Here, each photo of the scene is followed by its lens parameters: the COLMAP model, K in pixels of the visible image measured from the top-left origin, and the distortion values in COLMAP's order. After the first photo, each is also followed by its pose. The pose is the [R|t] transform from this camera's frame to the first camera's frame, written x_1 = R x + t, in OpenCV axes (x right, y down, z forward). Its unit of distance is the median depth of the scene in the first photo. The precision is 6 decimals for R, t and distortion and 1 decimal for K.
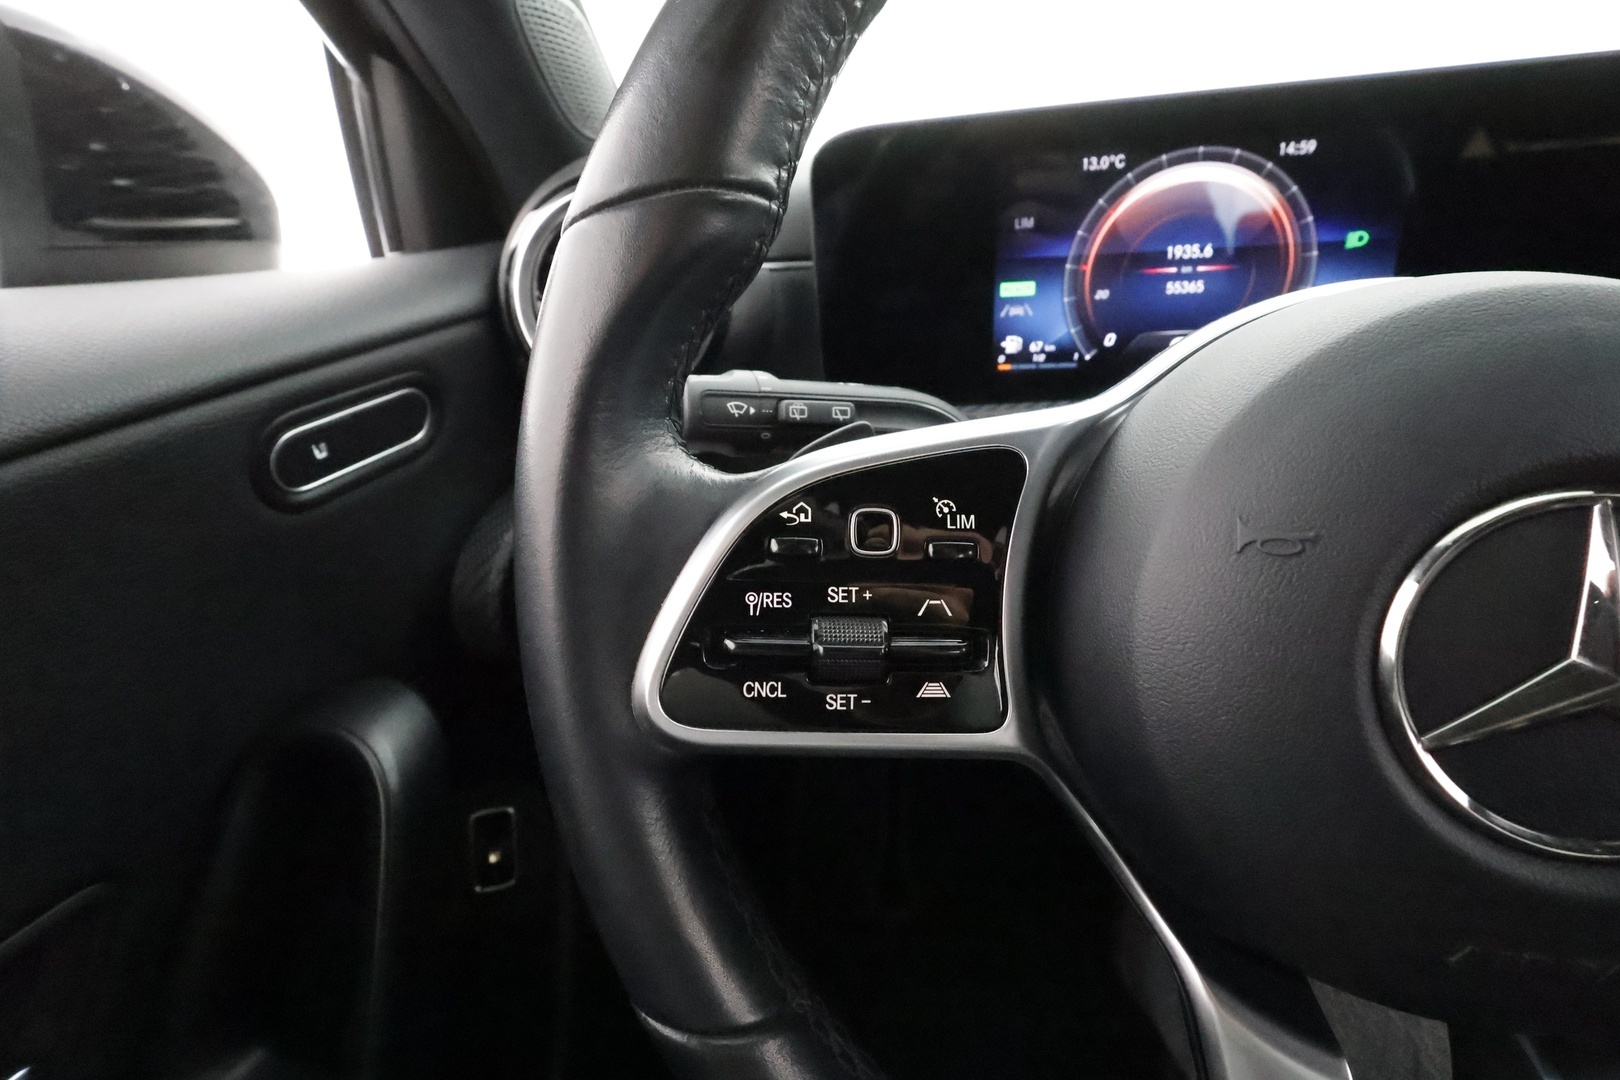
lens RADIAL K [[769.6, 0, 810.0], [0, 769.6, 540.0], [0, 0, 1]] dist [-0.000966, -0.001303]
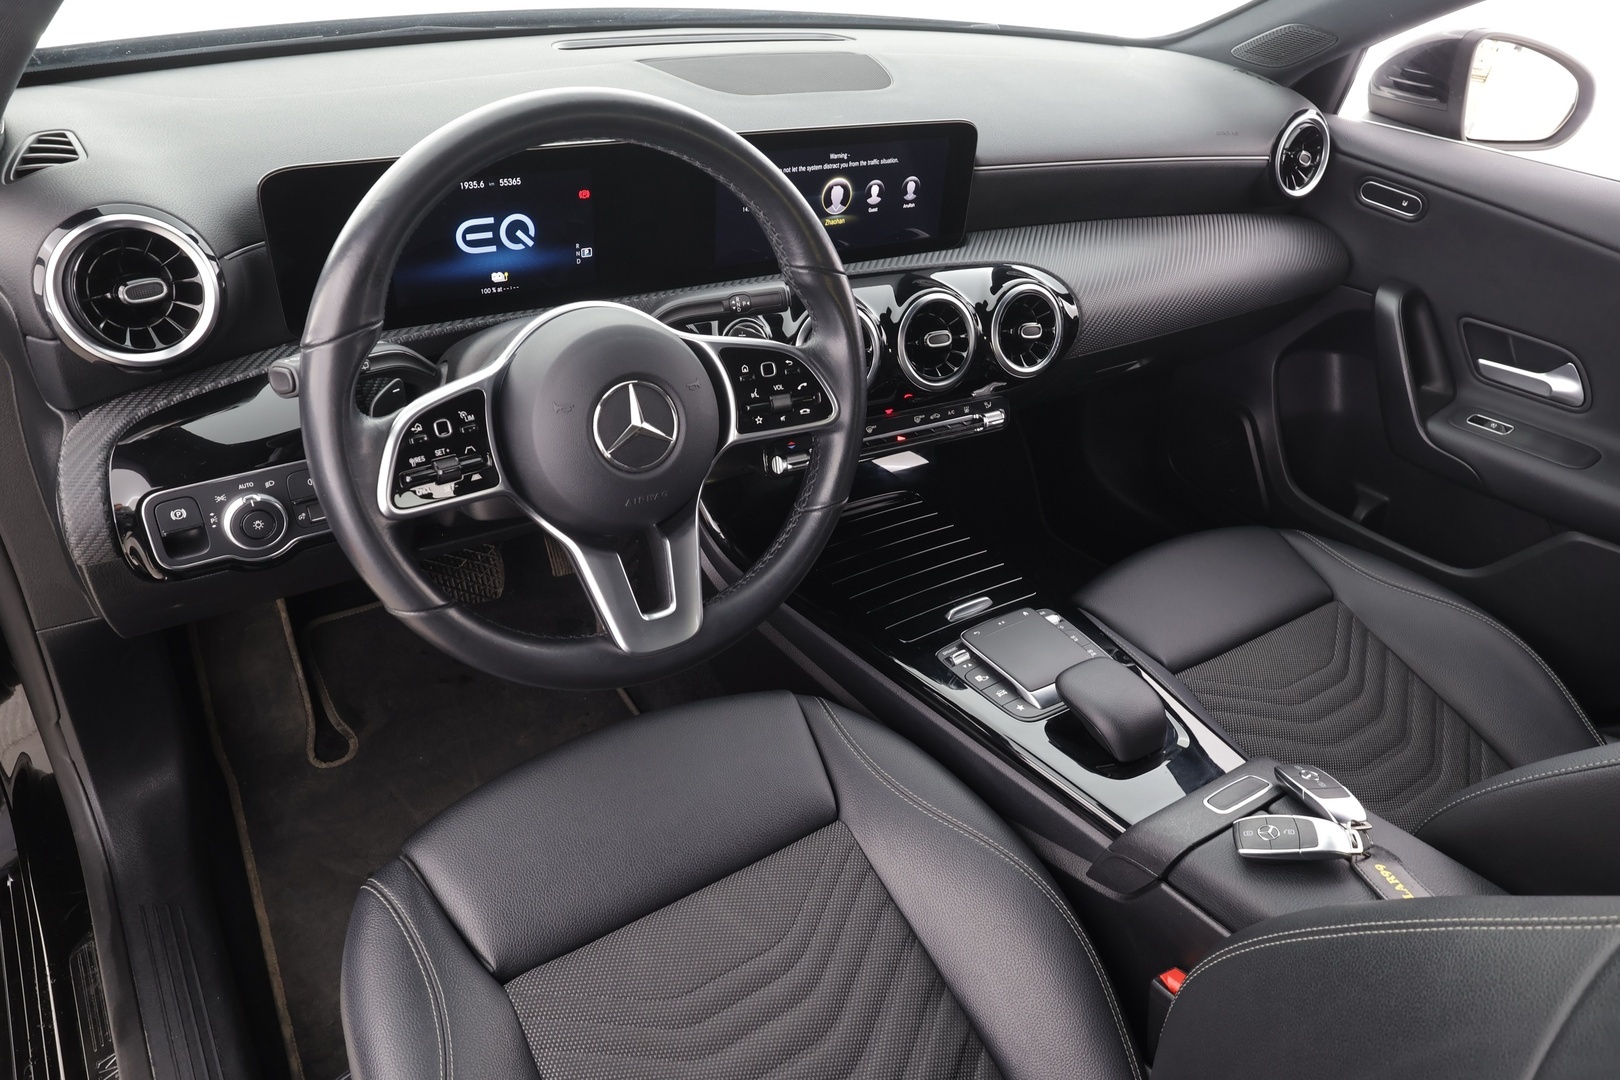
lens RADIAL K [[1124.1, 0, 834.4], [0, 1124.1, 523.3], [0, 0, 1]] dist [0.003543, 0.002411]
pose [[0.707928, -0.270849, 0.652287, -1.671719], [0.143130, 0.959400, 0.243033, -0.469451], [-0.691630, -0.078688, 0.717953, -2.961473]]
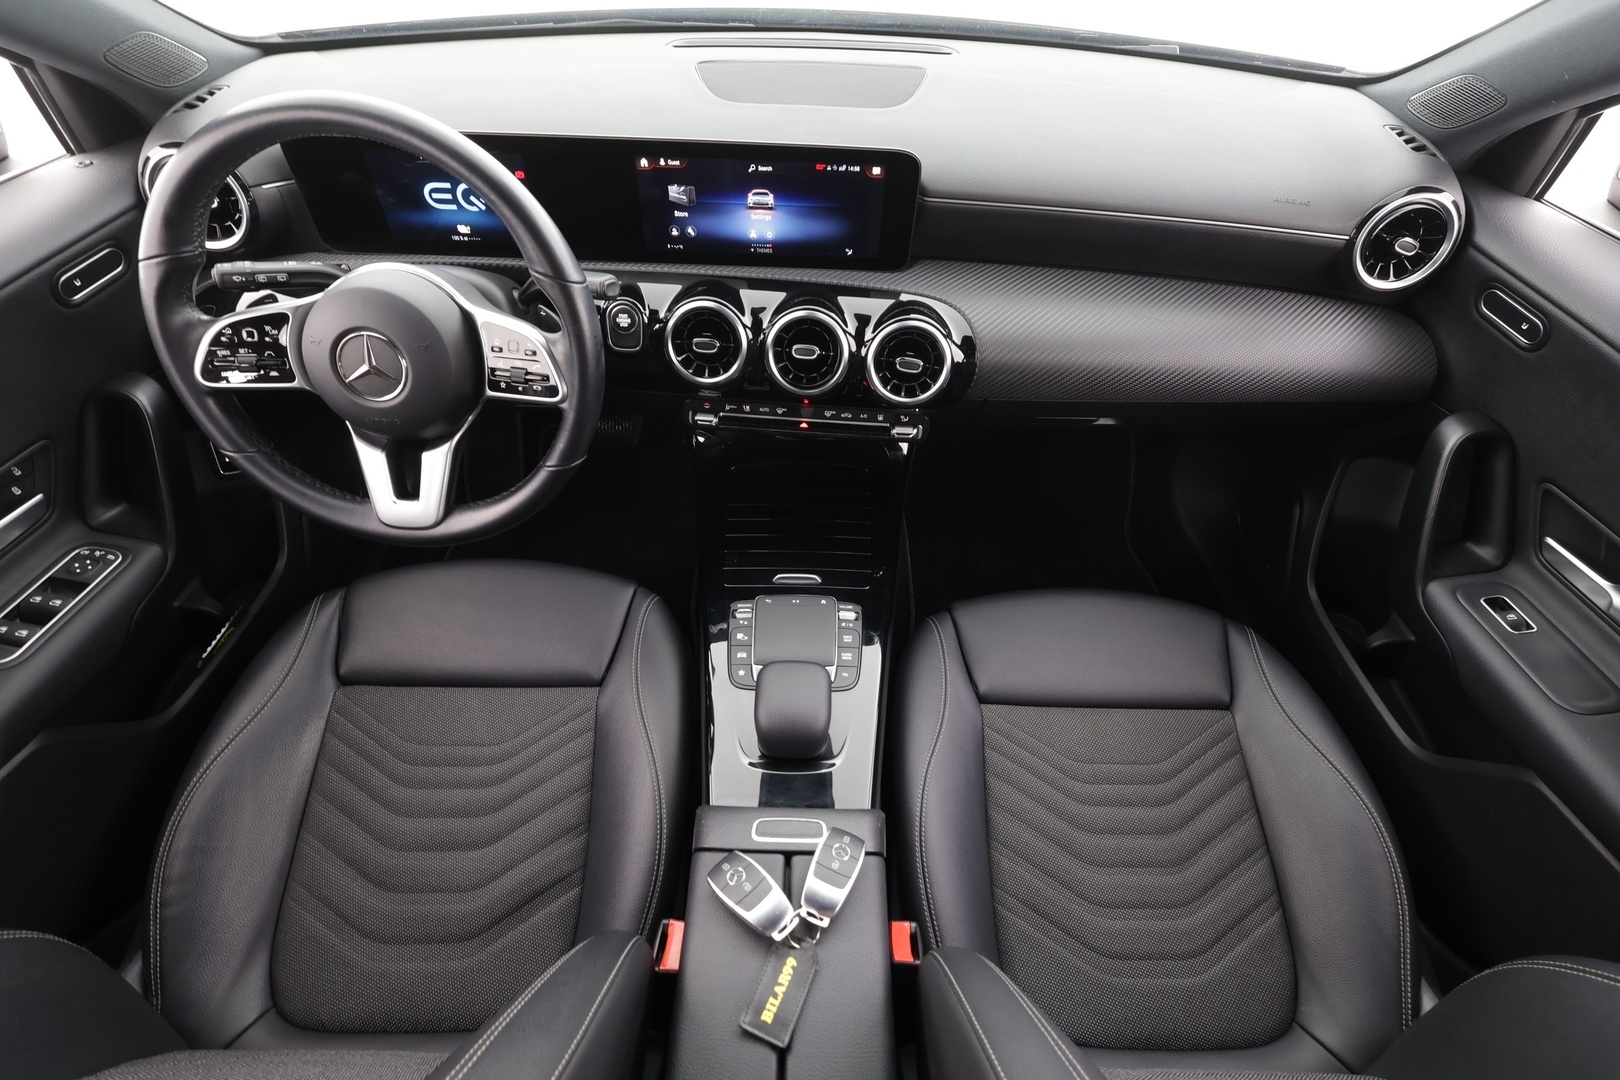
lens RADIAL K [[769.6, 0, 810.0], [0, 769.6, 540.0], [0, 0, 1]] dist [-0.000966, -0.001303]
pose [[0.984367, -0.052420, 0.168145, 2.262690], [-0.017918, 0.919924, 0.391688, -0.660018], [-0.175213, -0.388578, 0.904604, -3.640653]]
